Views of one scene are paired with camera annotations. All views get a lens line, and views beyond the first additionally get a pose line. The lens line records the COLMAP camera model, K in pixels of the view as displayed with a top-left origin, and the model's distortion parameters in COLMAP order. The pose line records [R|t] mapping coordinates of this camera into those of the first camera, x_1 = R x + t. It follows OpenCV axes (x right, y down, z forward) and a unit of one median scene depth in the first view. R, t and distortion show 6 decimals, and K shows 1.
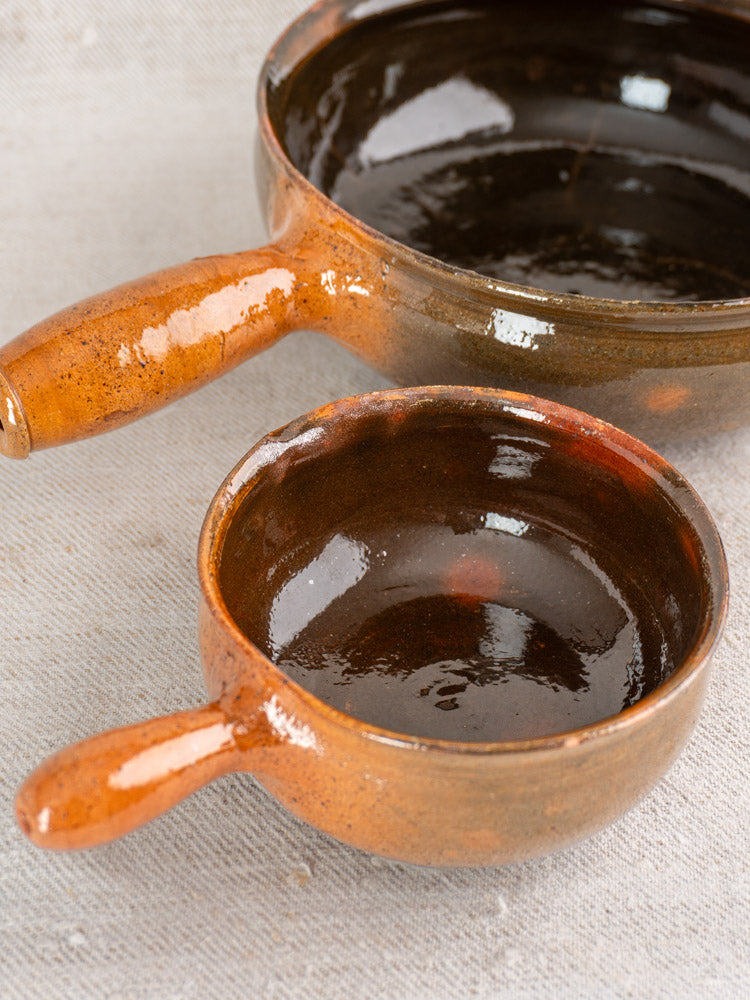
lens RADIAL K [[1748.8, 0, 394.3], [0, 1748.8, 499.4], [0, 0, 1]] dist [0.024709, 0.156432]
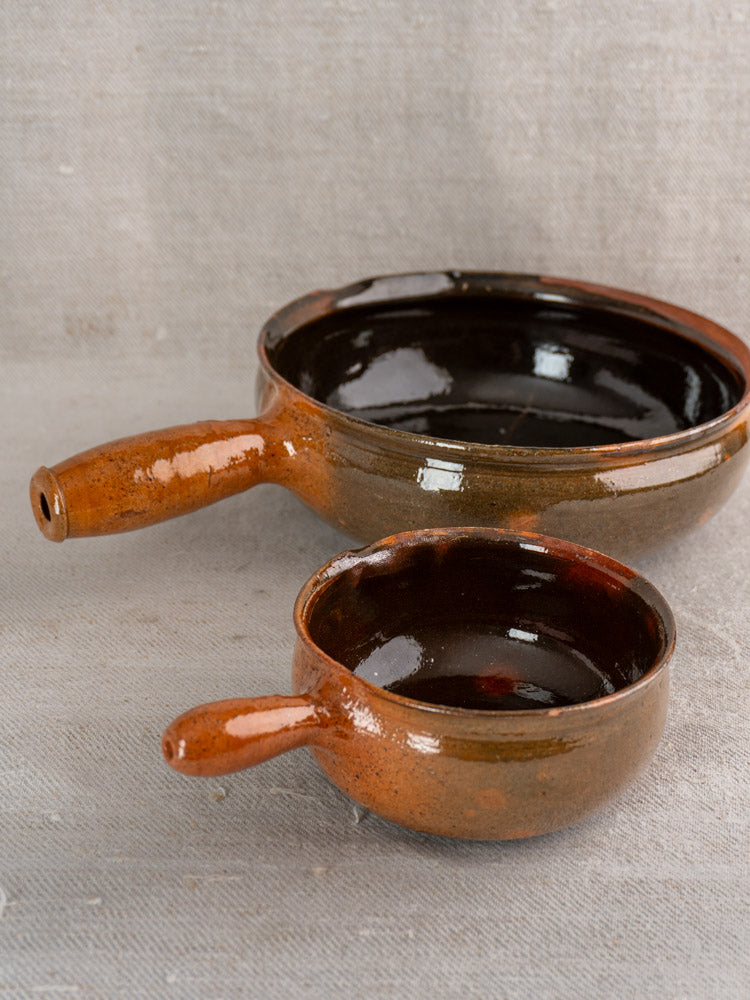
lens RADIAL K [[1791.9, 0, 375.0], [0, 1791.9, 500.0], [0, 0, 1]] dist [0.019664, 0.234635]
pose [[0.995047, 0.028873, -0.095119, 0.179477], [-0.054700, 0.958024, -0.281422, 0.342624], [0.083001, 0.285231, 0.954858, -0.383567]]
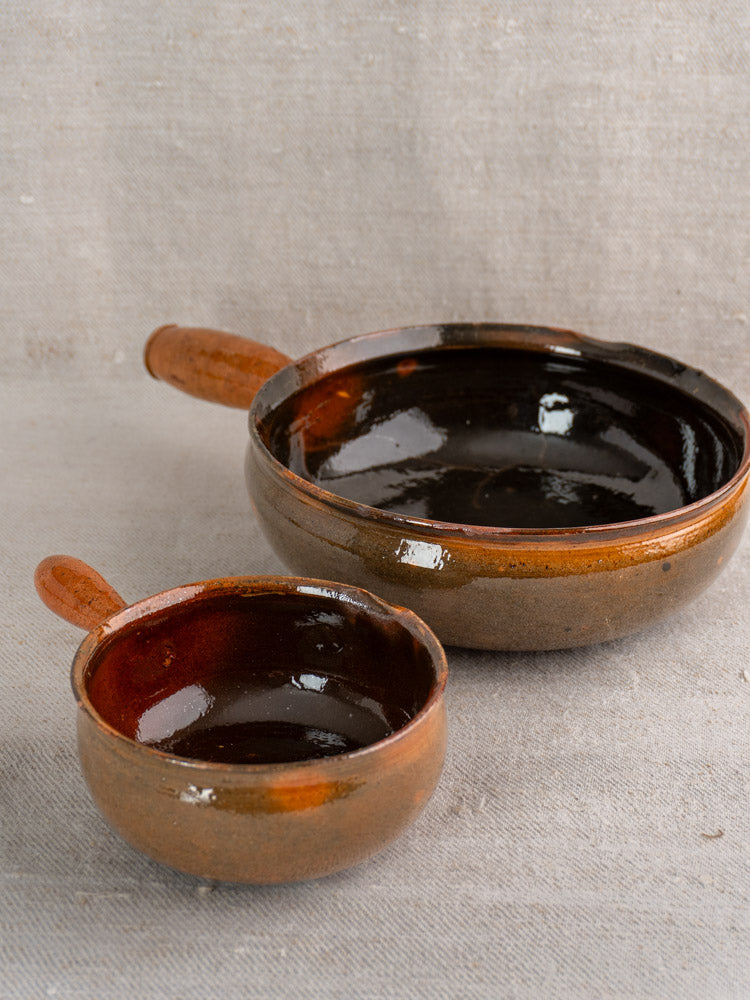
lens RADIAL K [[1791.9, 0, 375.0], [0, 1791.9, 500.0], [0, 0, 1]] dist [0.019664, 0.234635]
pose [[0.991885, 0.044066, -0.119256, 0.293971], [-0.075607, 0.958569, -0.274644, 0.319921], [0.102212, 0.281432, 0.954122, -0.446777]]
